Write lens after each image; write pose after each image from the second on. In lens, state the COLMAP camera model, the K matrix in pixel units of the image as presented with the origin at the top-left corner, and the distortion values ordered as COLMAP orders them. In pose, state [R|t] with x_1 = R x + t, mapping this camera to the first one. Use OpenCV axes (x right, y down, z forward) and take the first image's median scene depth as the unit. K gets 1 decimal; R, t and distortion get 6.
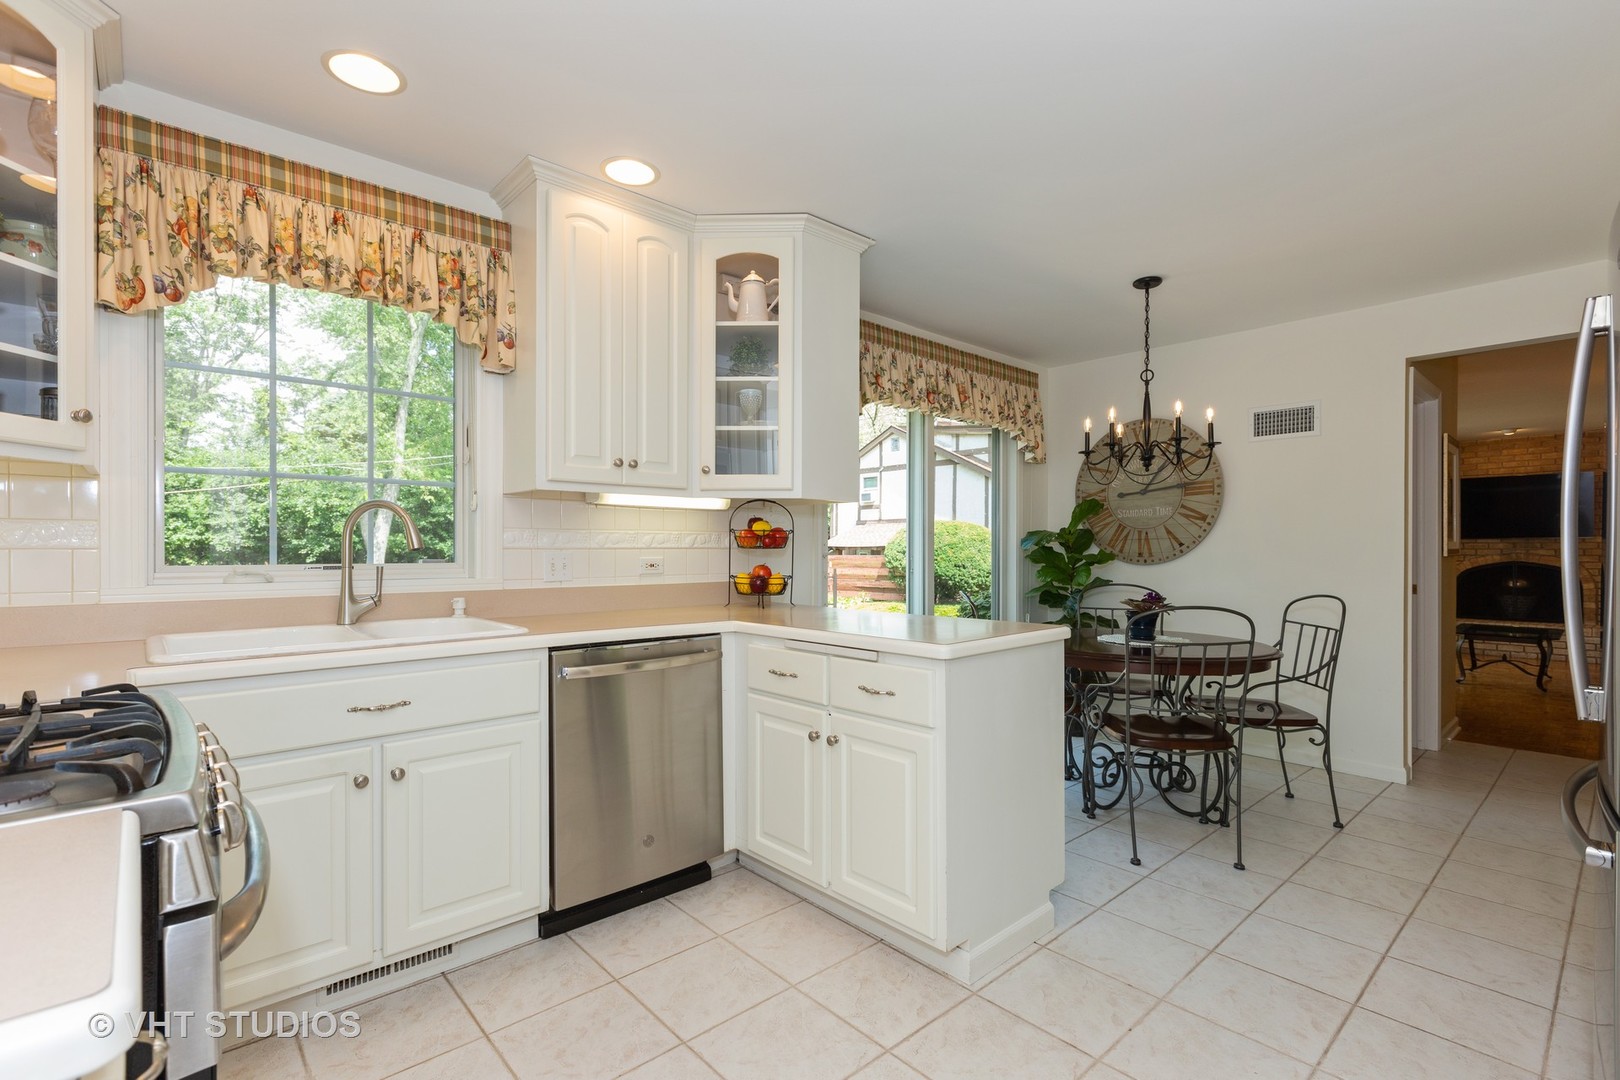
lens RADIAL K [[737.2, 0, 807.0], [0, 737.2, 547.6], [0, 0, 1]] dist [-0.005593, 0.000530]
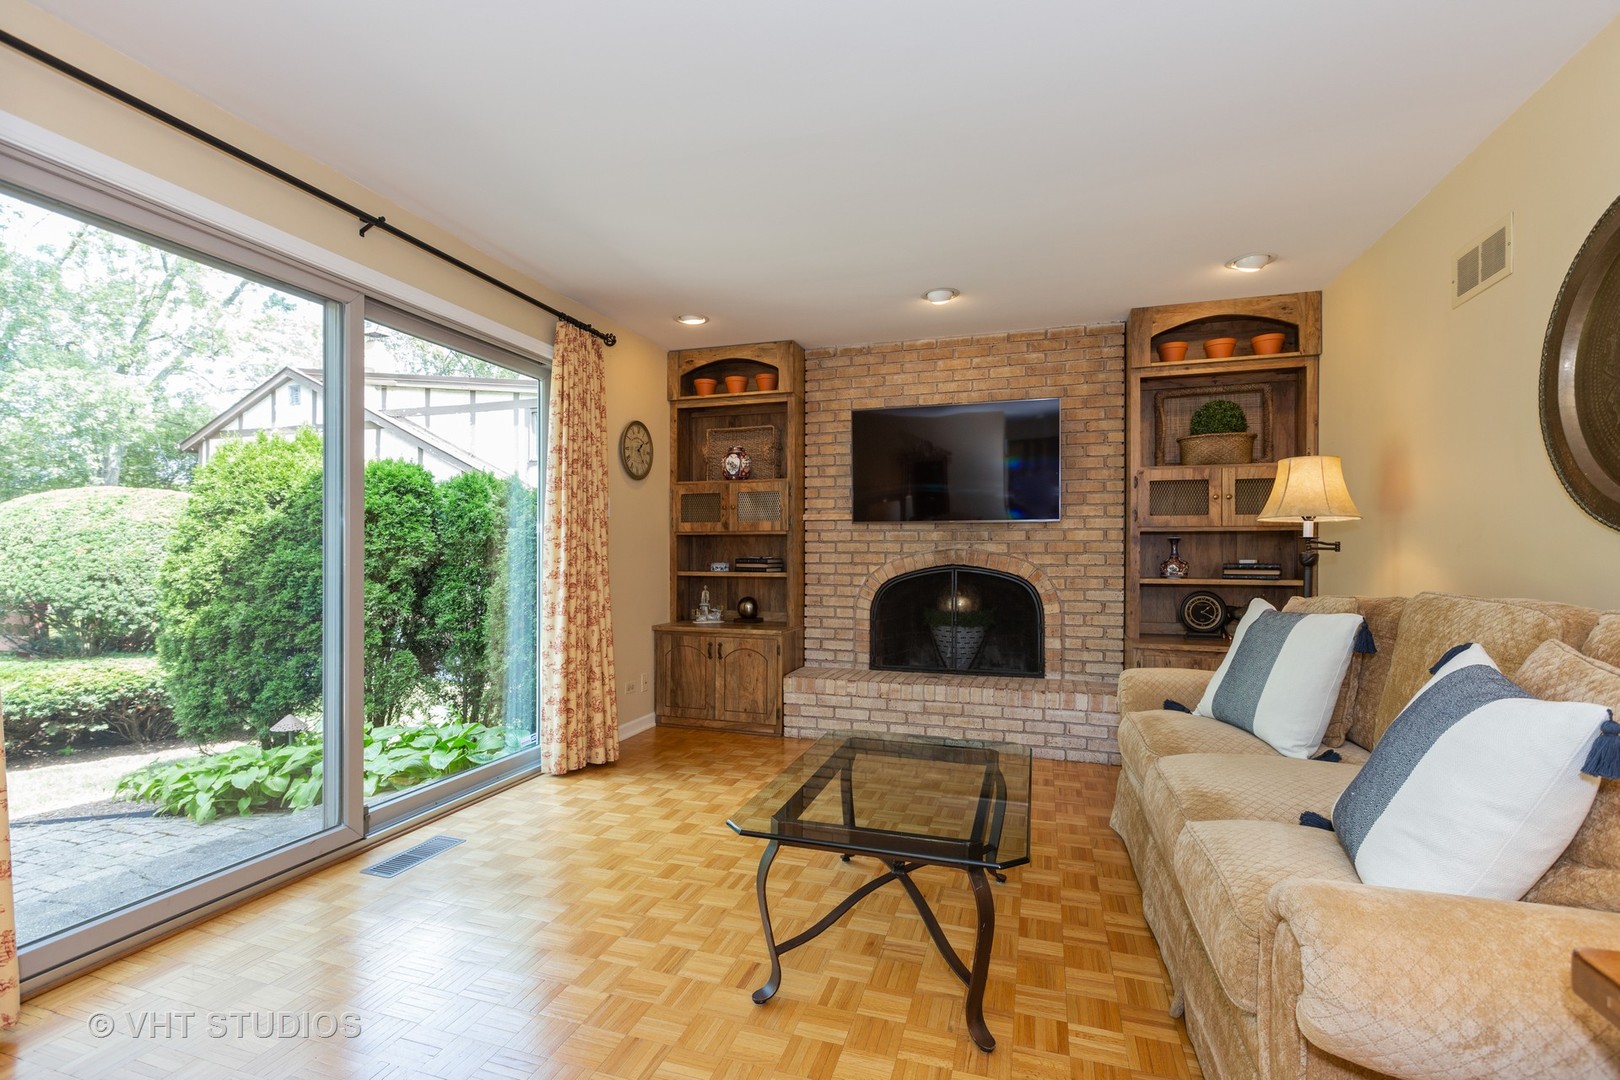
lens RADIAL K [[737.2, 0, 804.2], [0, 737.2, 544.1], [0, 0, 1]] dist [-0.005593, 0.000530]
pose [[0.863516, 0.009461, 0.504233, 0.573938], [-0.003711, 0.999916, -0.012405, 0.010587], [-0.504308, 0.008841, 0.863478, 0.564837]]
